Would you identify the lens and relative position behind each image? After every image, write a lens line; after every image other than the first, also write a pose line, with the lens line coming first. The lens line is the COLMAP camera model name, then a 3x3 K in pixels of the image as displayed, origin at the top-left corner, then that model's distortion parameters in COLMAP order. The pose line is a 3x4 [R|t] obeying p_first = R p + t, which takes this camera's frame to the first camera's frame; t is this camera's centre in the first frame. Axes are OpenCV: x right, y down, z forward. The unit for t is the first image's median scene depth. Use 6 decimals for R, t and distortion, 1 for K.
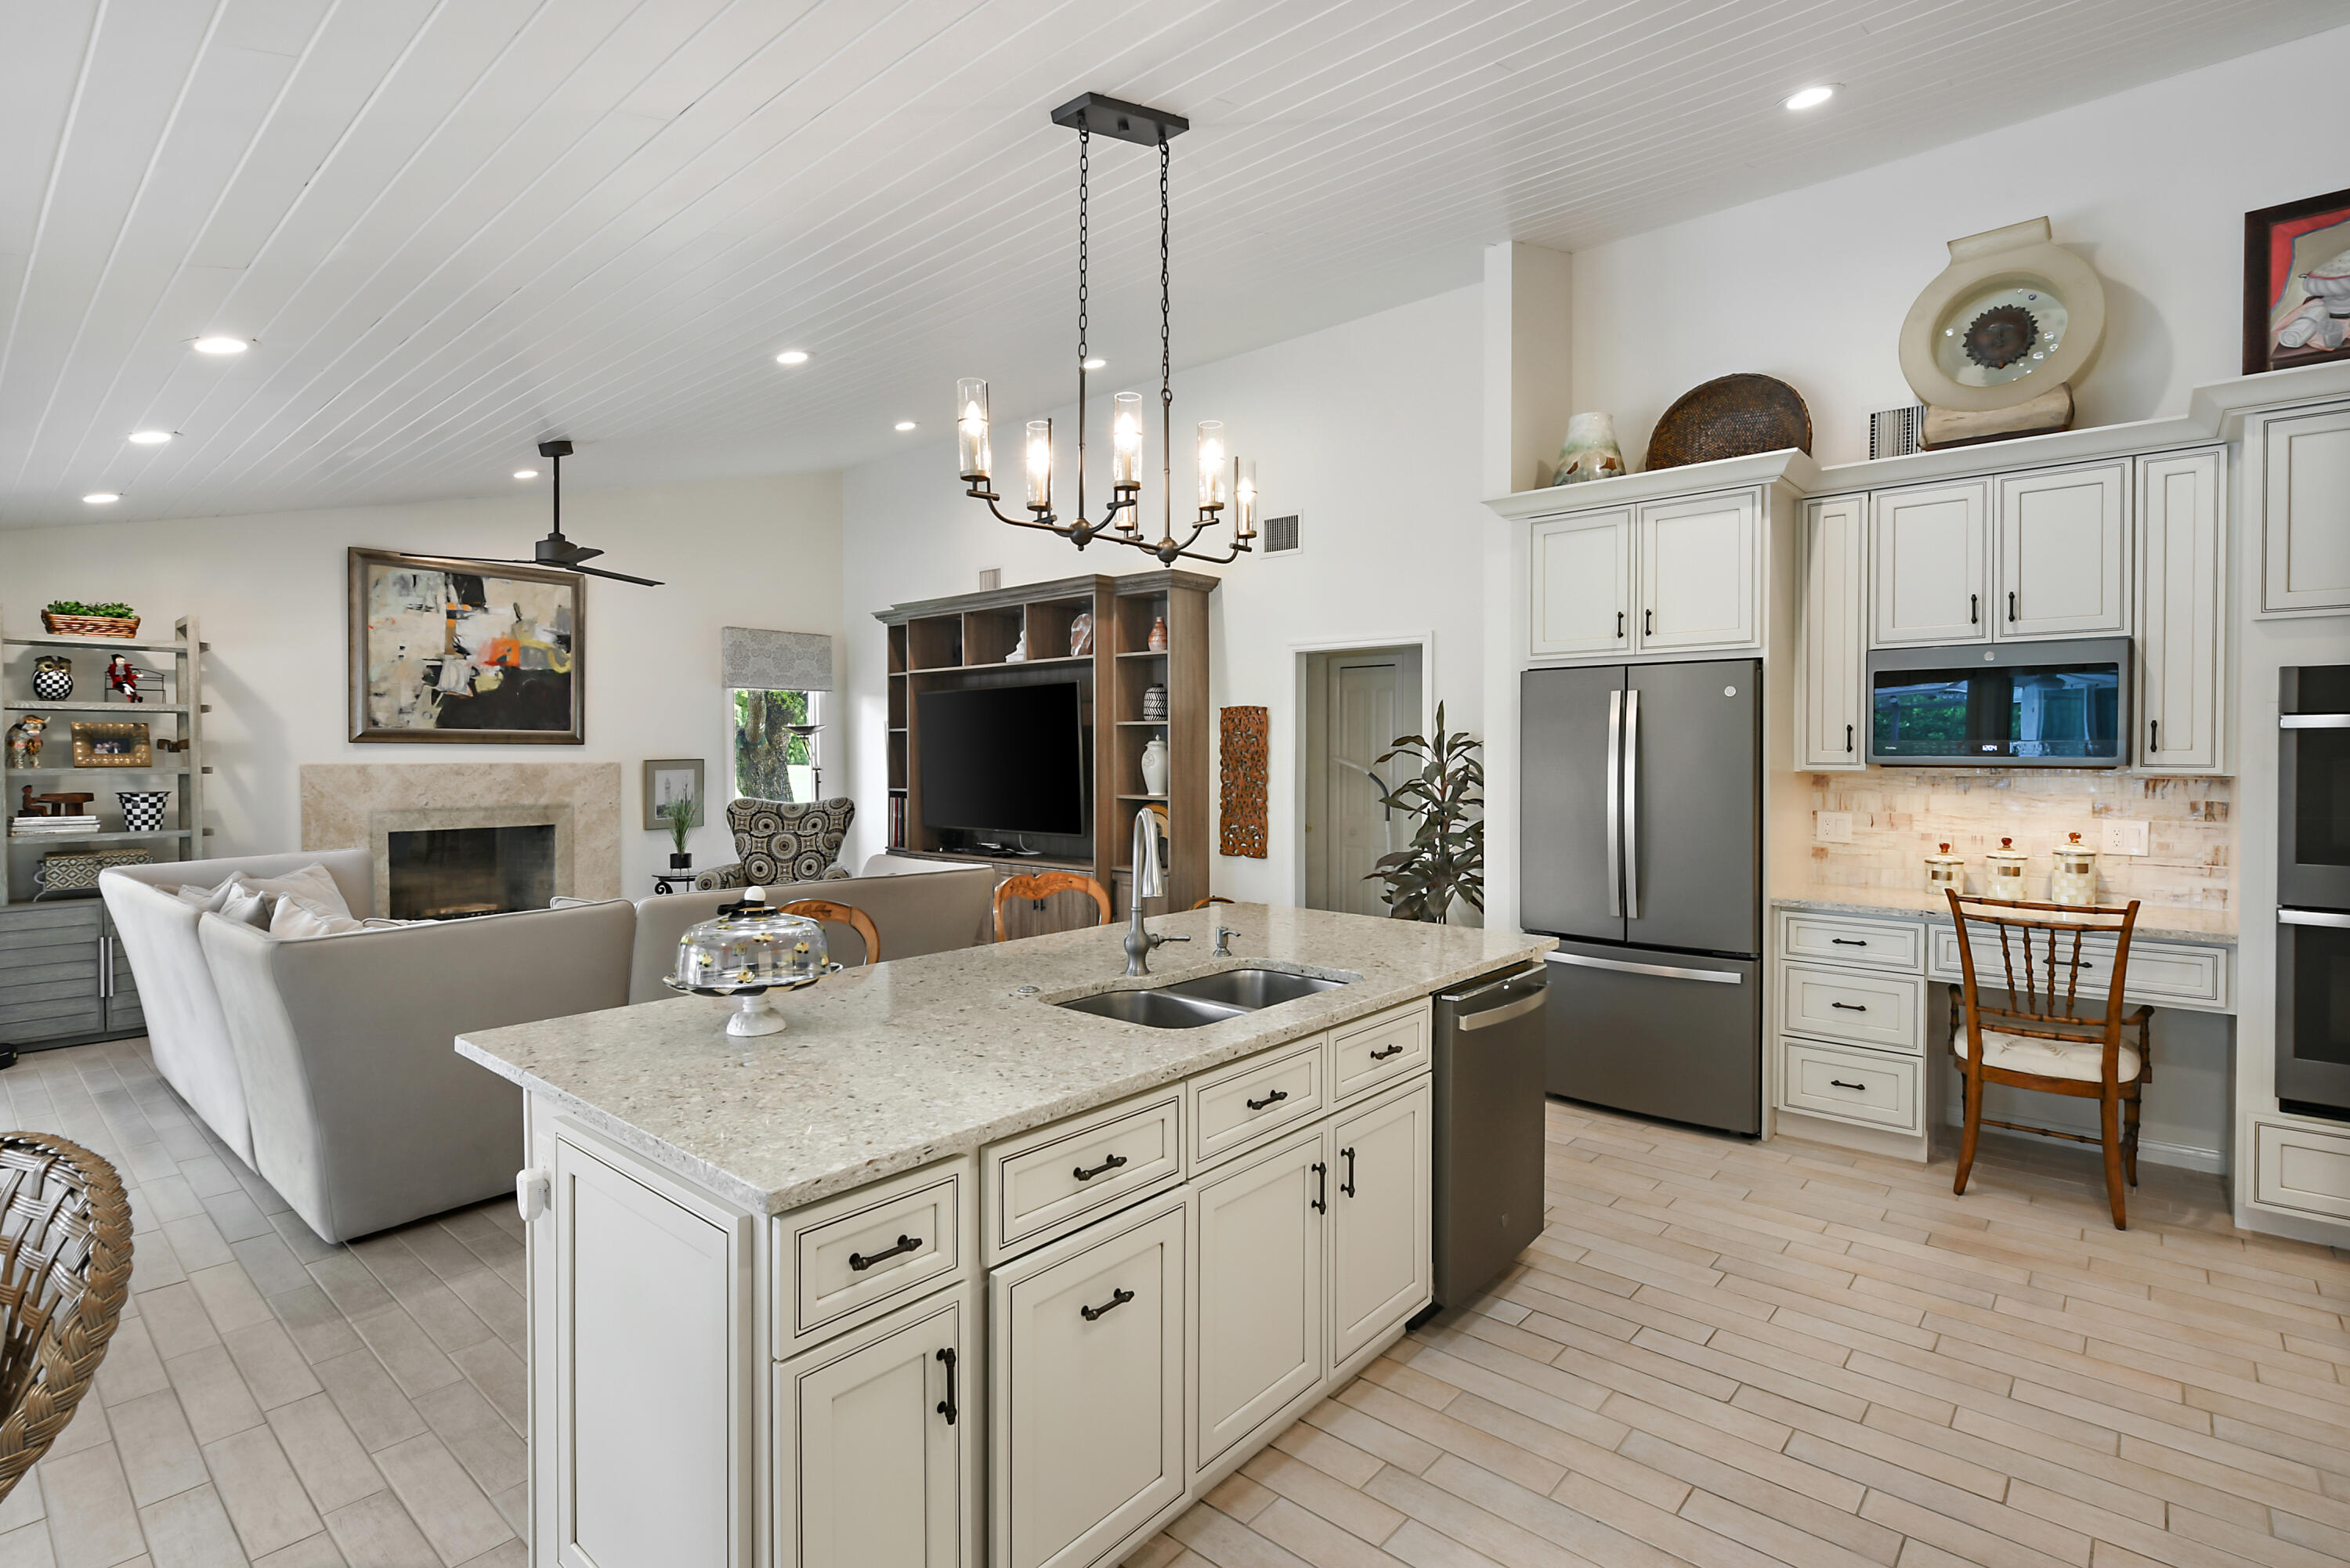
lens RADIAL K [[1110.8, 0, 1181.6], [0, 1110.8, 774.7], [0, 0, 1]] dist [0.008997, -0.002110]
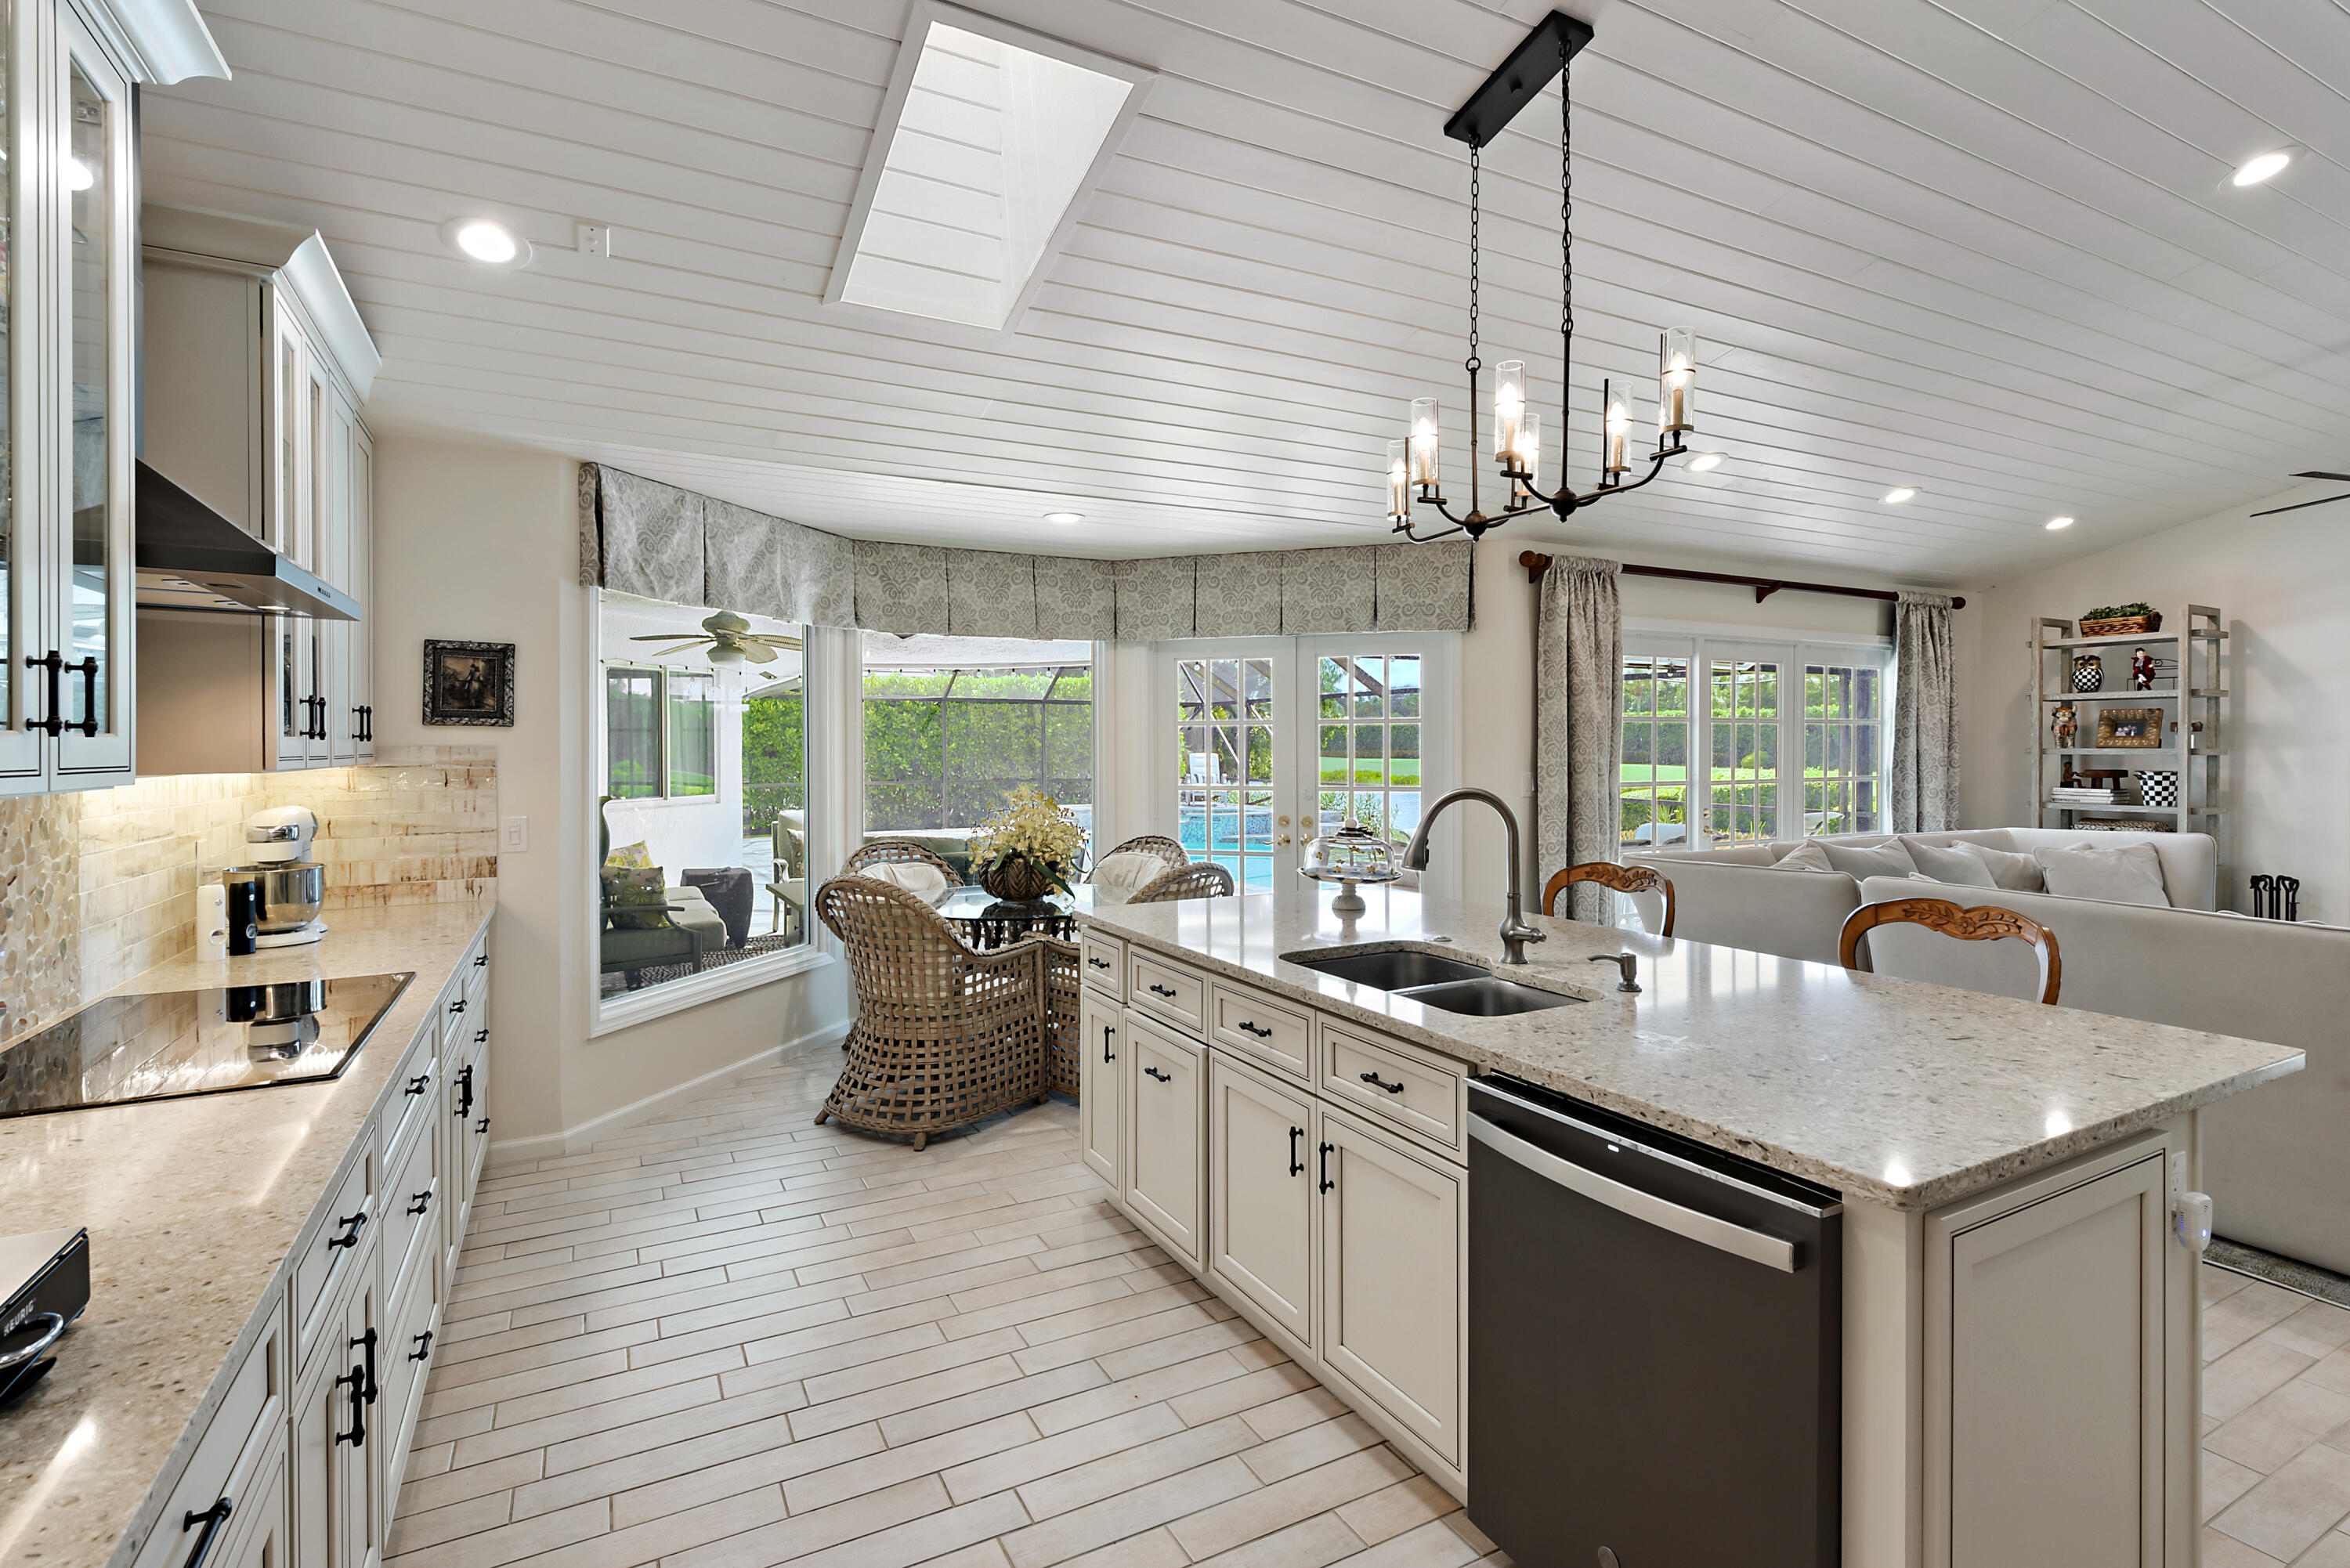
lens RADIAL K [[1110.8, 0, 1190.8], [0, 1110.8, 748.7], [0, 0, 1]] dist [0.008997, -0.002110]
pose [[-0.346824, 0.007284, -0.937902, 0.356559], [-0.014888, 0.999801, 0.013271, -0.005451], [0.937812, 0.018566, -0.346647, 0.397014]]
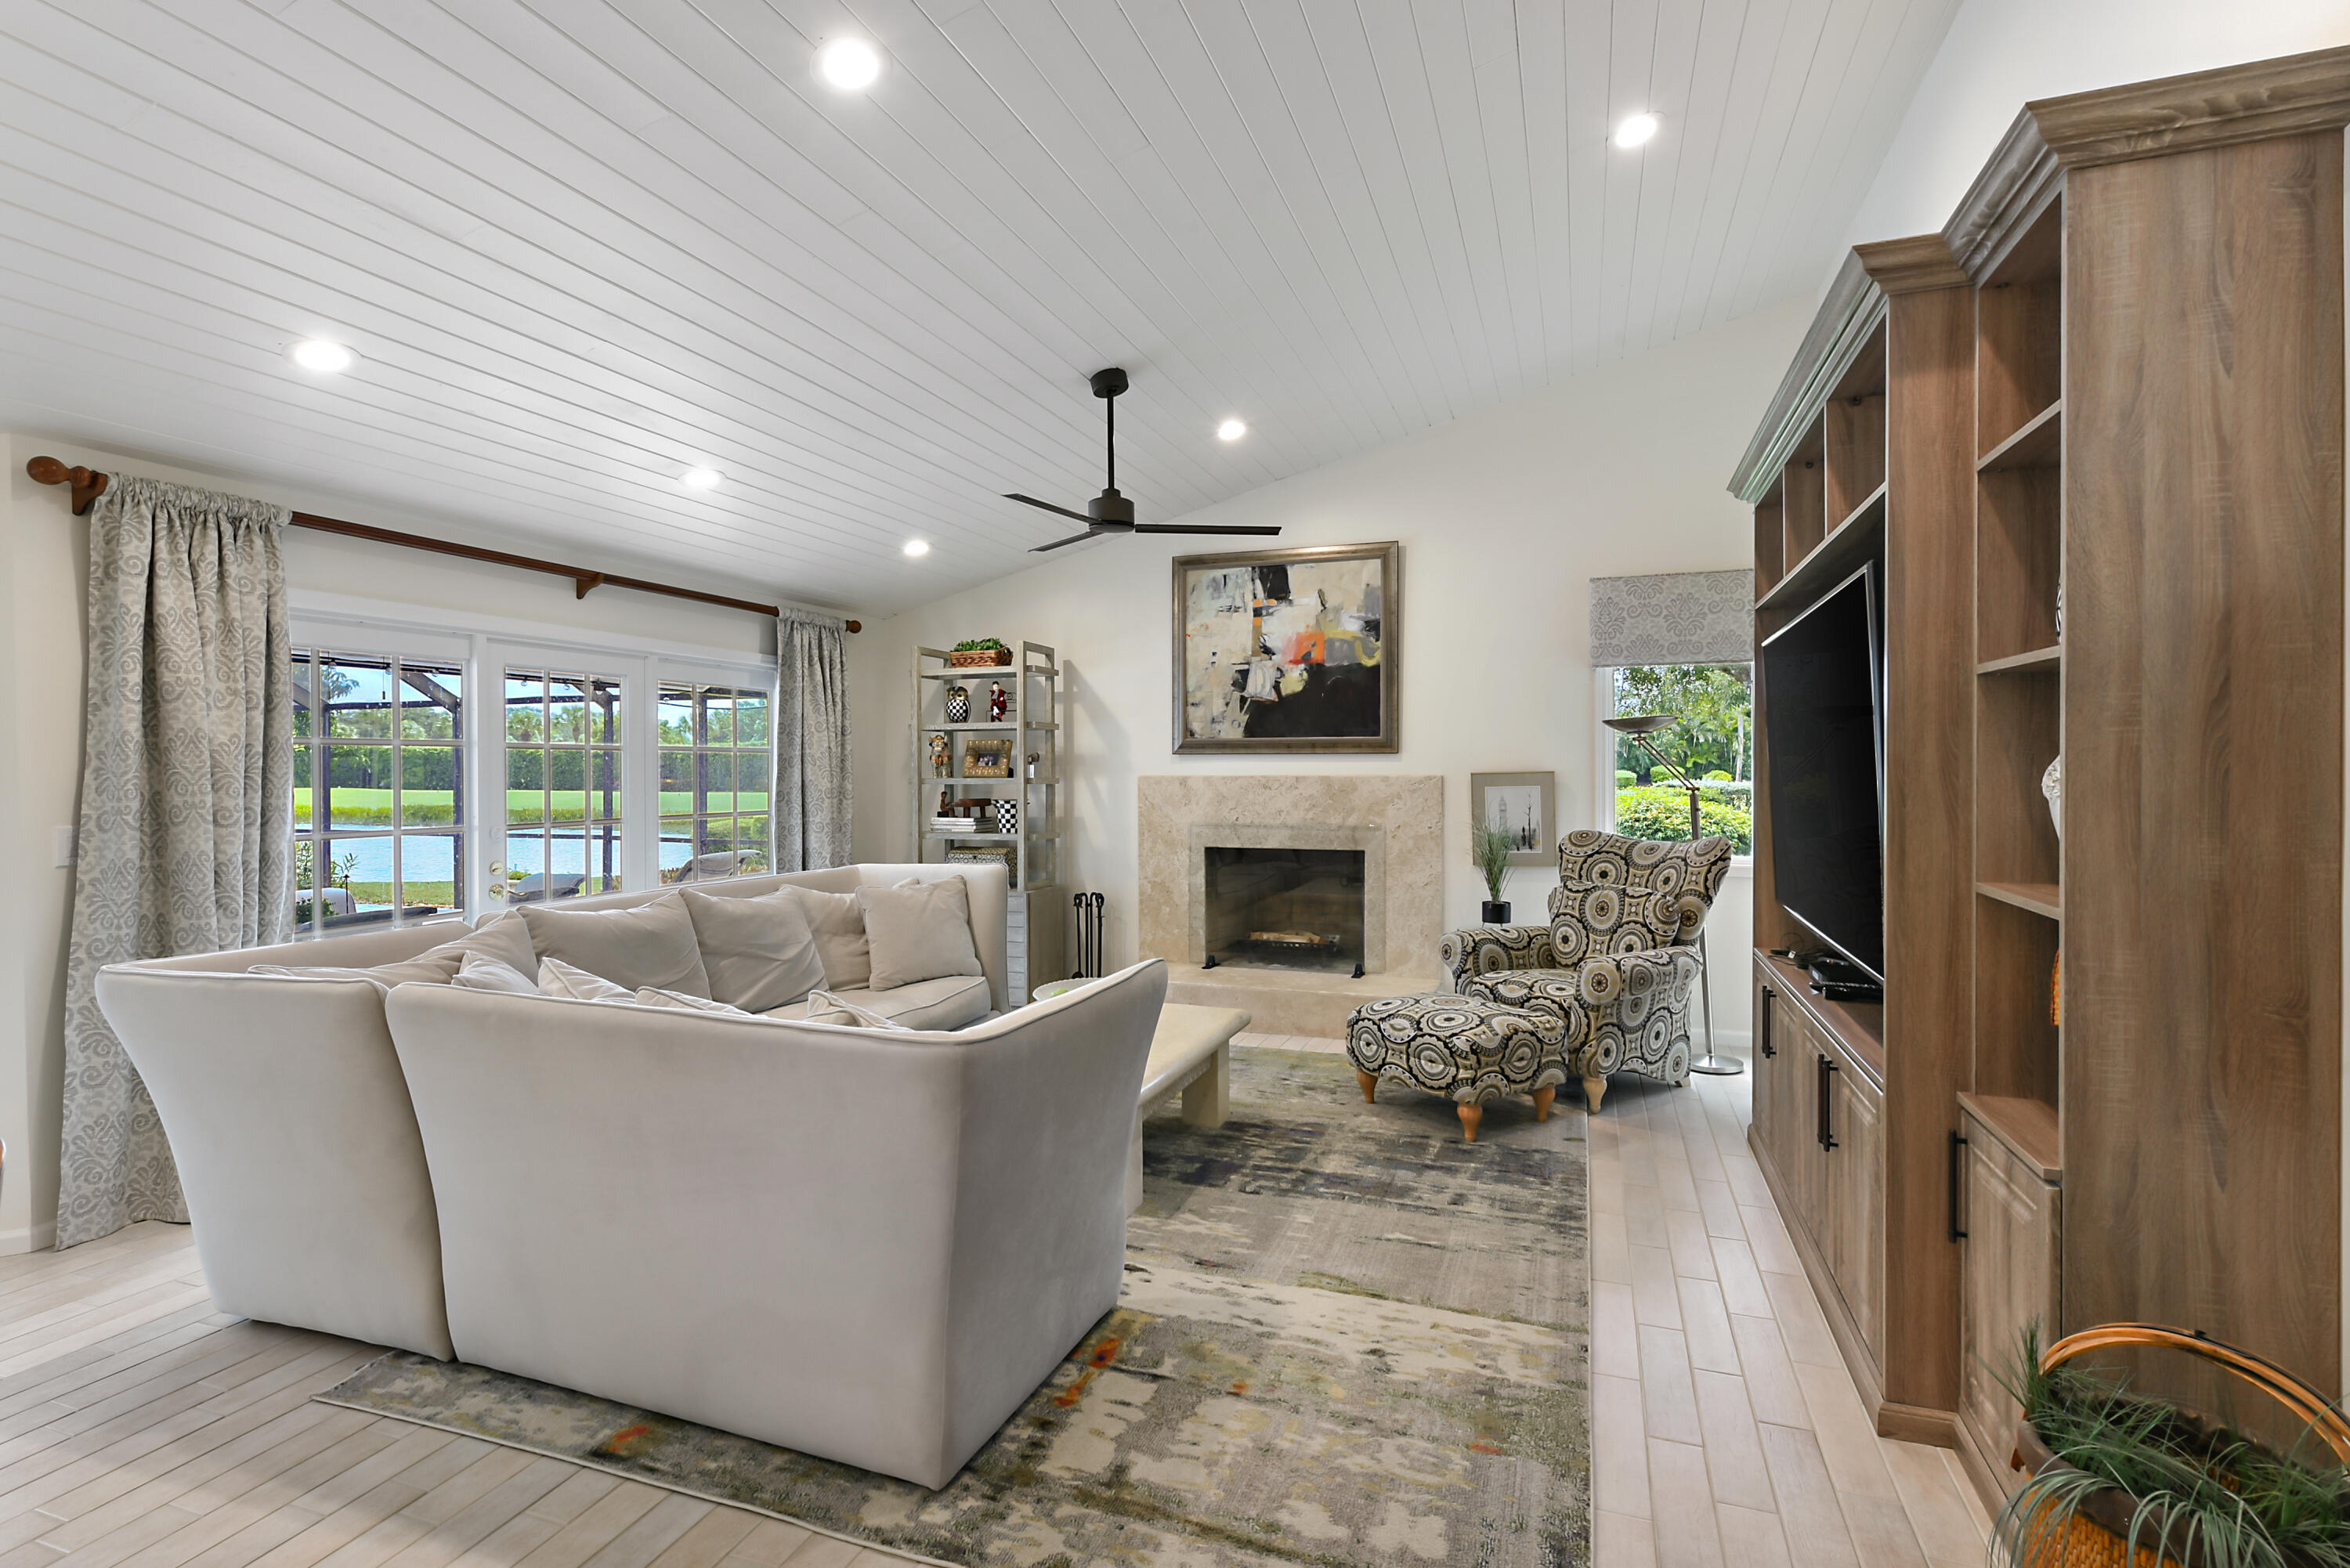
lens RADIAL K [[1110.8, 0, 1170.6], [0, 1110.8, 773.0], [0, 0, 1]] dist [0.008997, -0.002110]
pose [[0.362149, 0.004178, -0.932111, 0.163915], [-0.014015, 0.999901, -0.000963, -0.010540], [0.932015, 0.013412, 0.362172, 0.603878]]
